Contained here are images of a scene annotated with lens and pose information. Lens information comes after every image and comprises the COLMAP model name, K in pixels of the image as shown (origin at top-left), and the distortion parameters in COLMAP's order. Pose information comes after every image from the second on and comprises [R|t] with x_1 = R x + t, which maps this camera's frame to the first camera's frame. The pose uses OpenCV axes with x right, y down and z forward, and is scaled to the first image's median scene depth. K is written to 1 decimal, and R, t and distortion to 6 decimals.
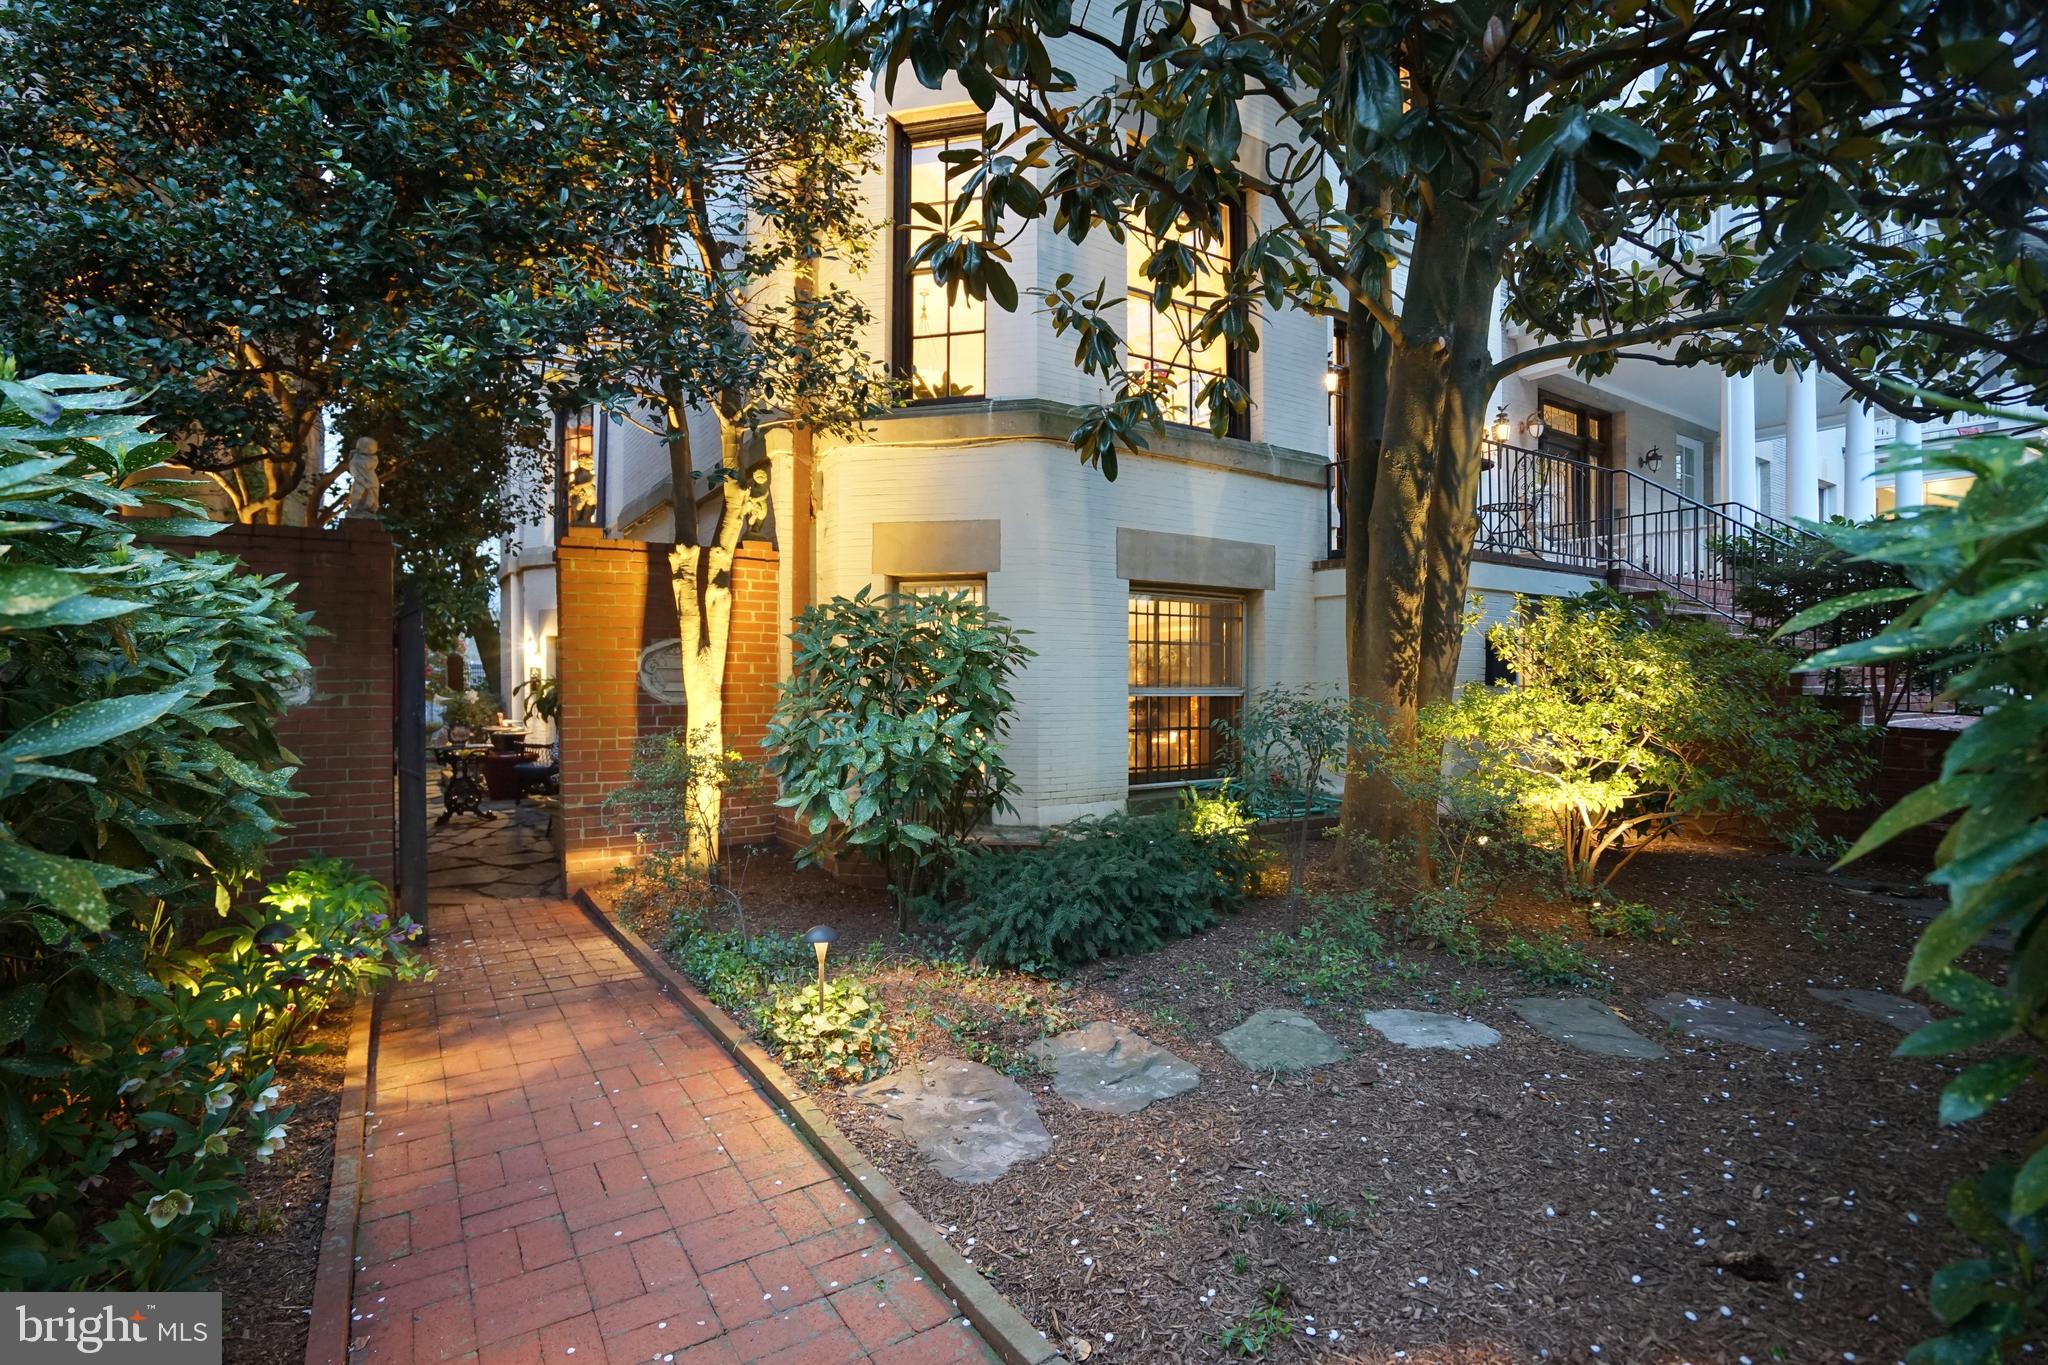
lens RADIAL K [[938.7, 0, 1008.4], [0, 938.7, 680.8], [0, 0, 1]] dist [-0.011648, 0.000366]
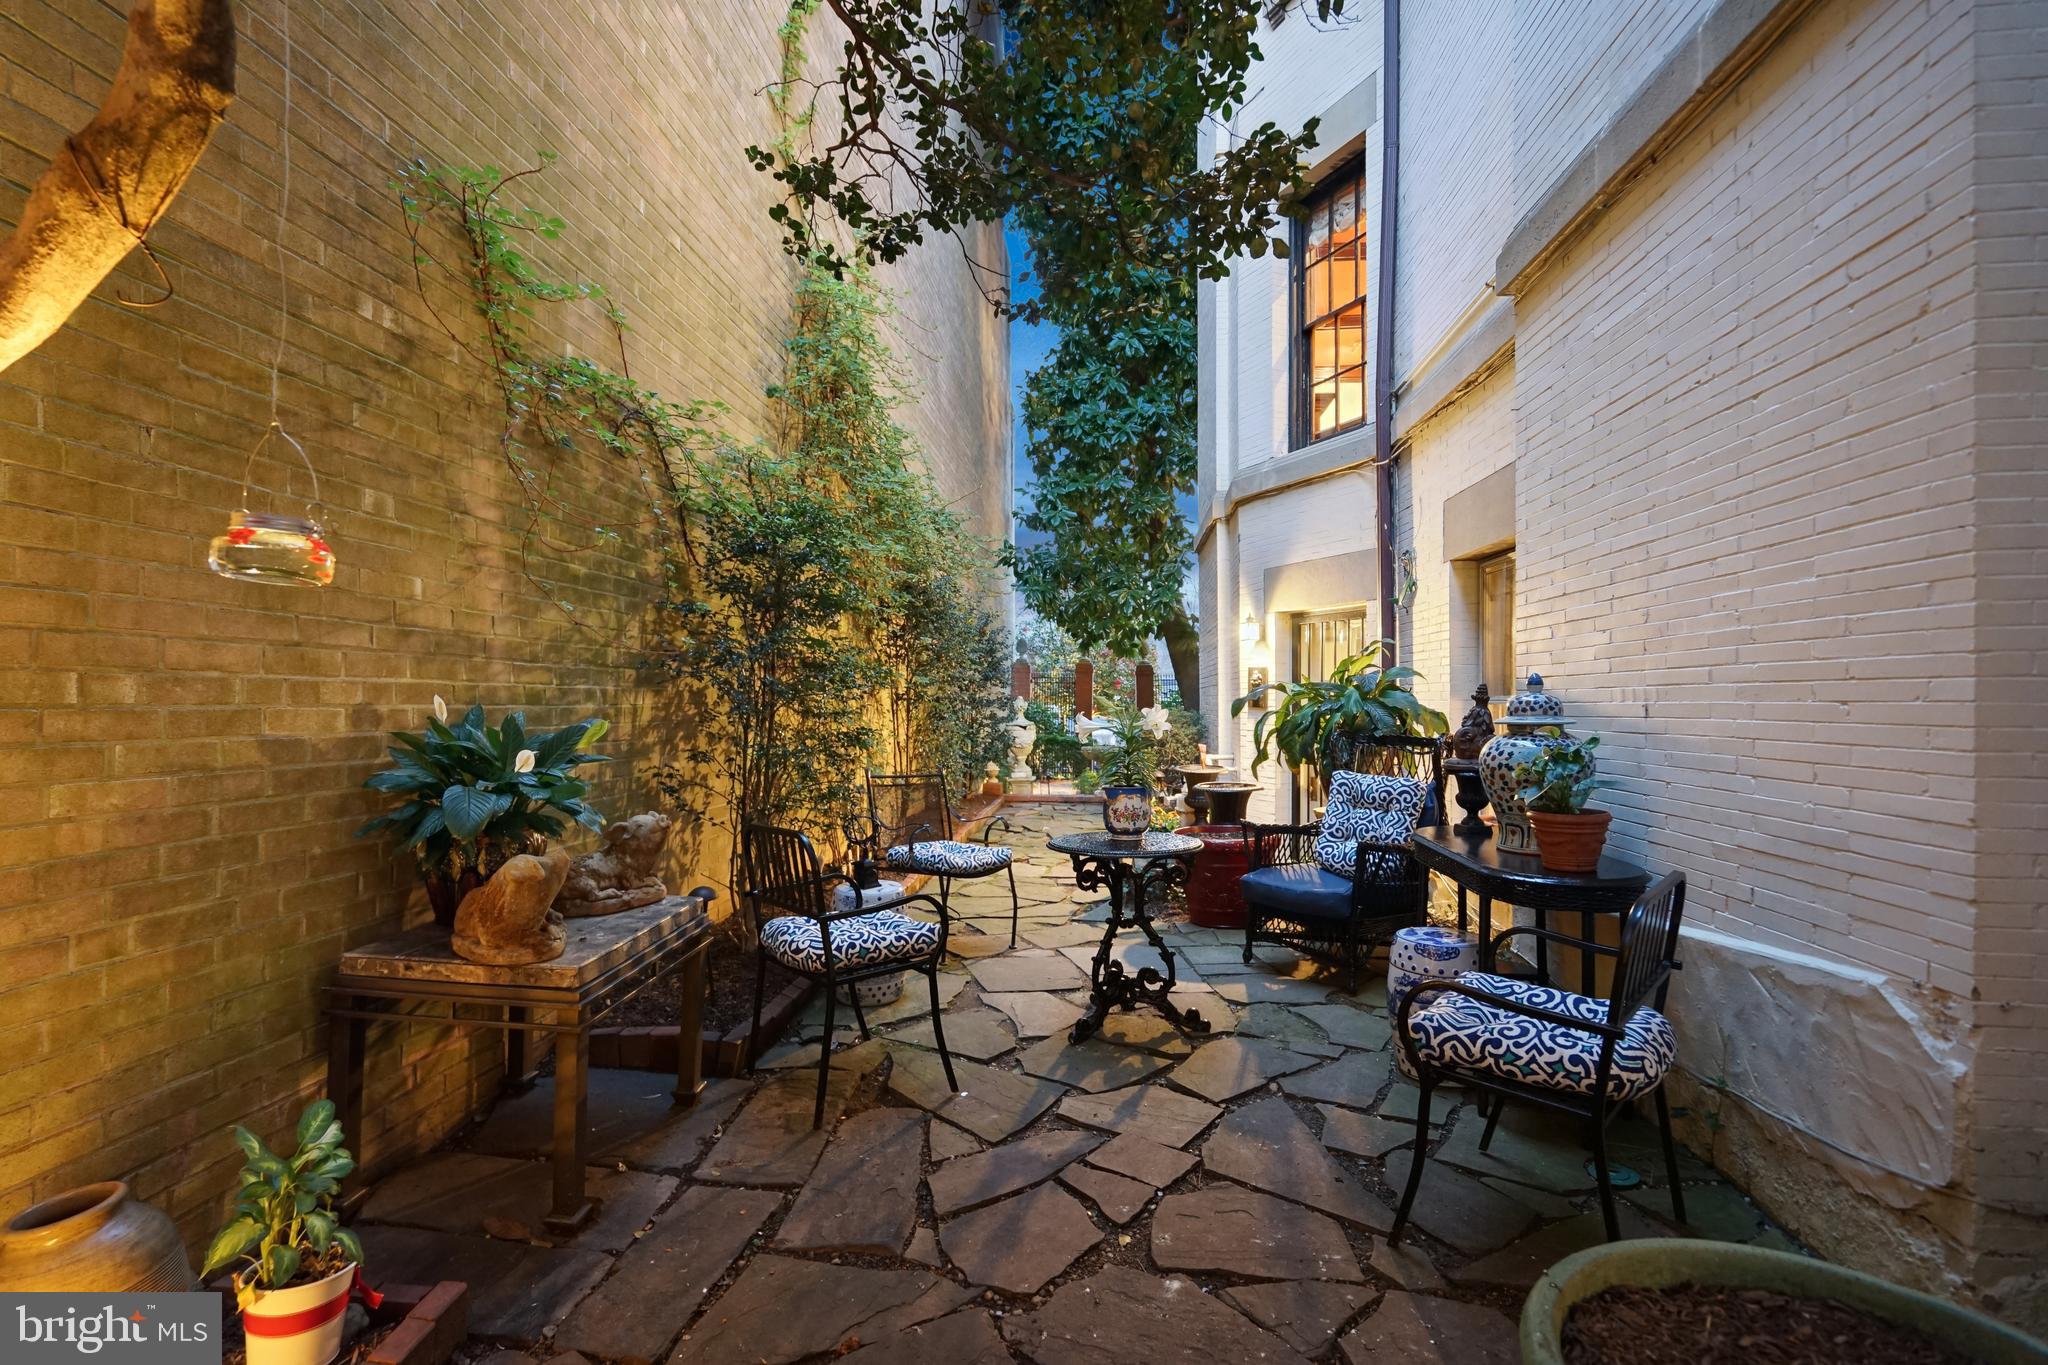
lens RADIAL K [[938.7, 0, 1014.6], [0, 938.7, 692.8], [0, 0, 1]] dist [-0.011648, 0.000366]
pose [[0.777675, -0.001429, -0.628665, -0.218662], [-0.006586, 0.999924, -0.010419, 0.007267], [0.628632, 0.012243, 0.777606, 0.385966]]
